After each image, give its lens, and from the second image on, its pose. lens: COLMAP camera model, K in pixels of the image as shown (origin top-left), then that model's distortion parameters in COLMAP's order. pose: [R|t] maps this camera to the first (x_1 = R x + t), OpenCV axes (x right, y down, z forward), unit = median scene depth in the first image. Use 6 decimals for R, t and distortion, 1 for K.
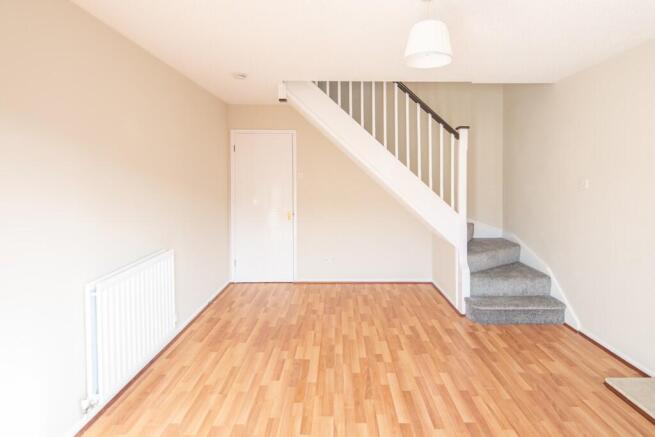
lens RADIAL K [[329.6, 0, 327.6], [0, 329.6, 218.2], [0, 0, 1]] dist [0.001405, -0.000544]
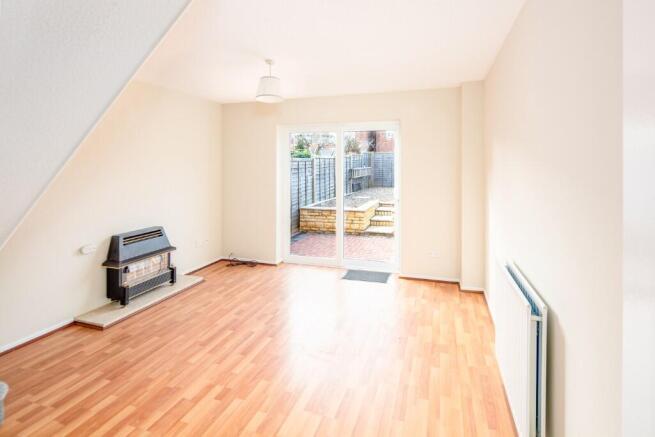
lens RADIAL K [[329.6, 0, 326.1], [0, 329.6, 217.1], [0, 0, 1]] dist [0.001405, -0.000544]
pose [[-0.952323, -0.046163, 0.301579, -0.316550], [0.041360, 0.959827, 0.277527, -0.213551], [-0.302275, 0.276769, -0.912156, 1.575705]]
